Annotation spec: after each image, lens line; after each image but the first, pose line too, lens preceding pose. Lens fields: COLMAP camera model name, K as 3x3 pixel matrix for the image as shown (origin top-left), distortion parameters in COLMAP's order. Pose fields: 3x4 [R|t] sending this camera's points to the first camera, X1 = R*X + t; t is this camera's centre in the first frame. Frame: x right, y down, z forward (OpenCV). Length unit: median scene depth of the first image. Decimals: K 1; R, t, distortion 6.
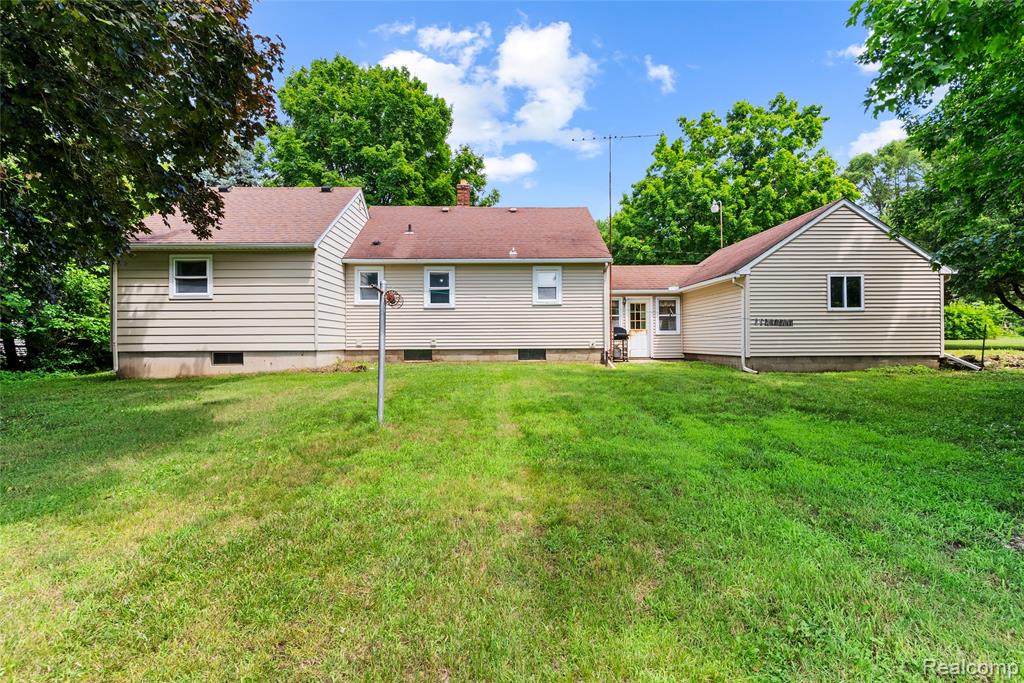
lens RADIAL K [[485.4, 0, 510.3], [0, 485.4, 341.4], [0, 0, 1]] dist [0.001332, 0.000040]
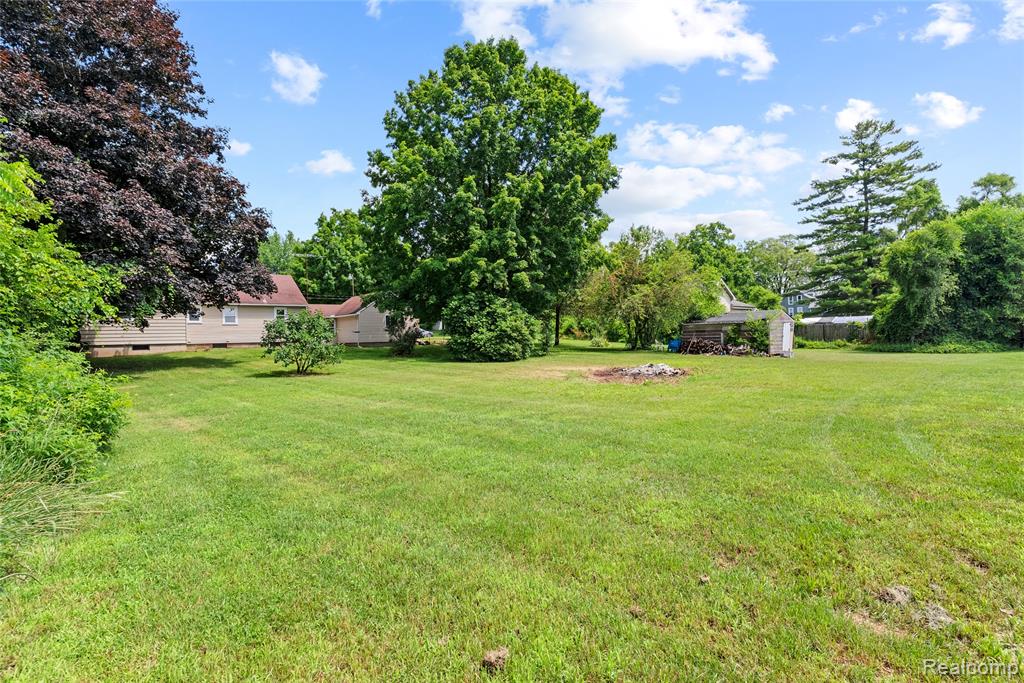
lens RADIAL K [[534.3, 0, 510.9], [0, 534.3, 340.3], [0, 0, 1]] dist [-0.000184, 0.000004]
pose [[0.786874, -0.012687, 0.616983, -0.654390], [0.009422, 0.999919, 0.008545, -0.003706], [-0.617041, -0.000911, 0.786930, -1.765366]]
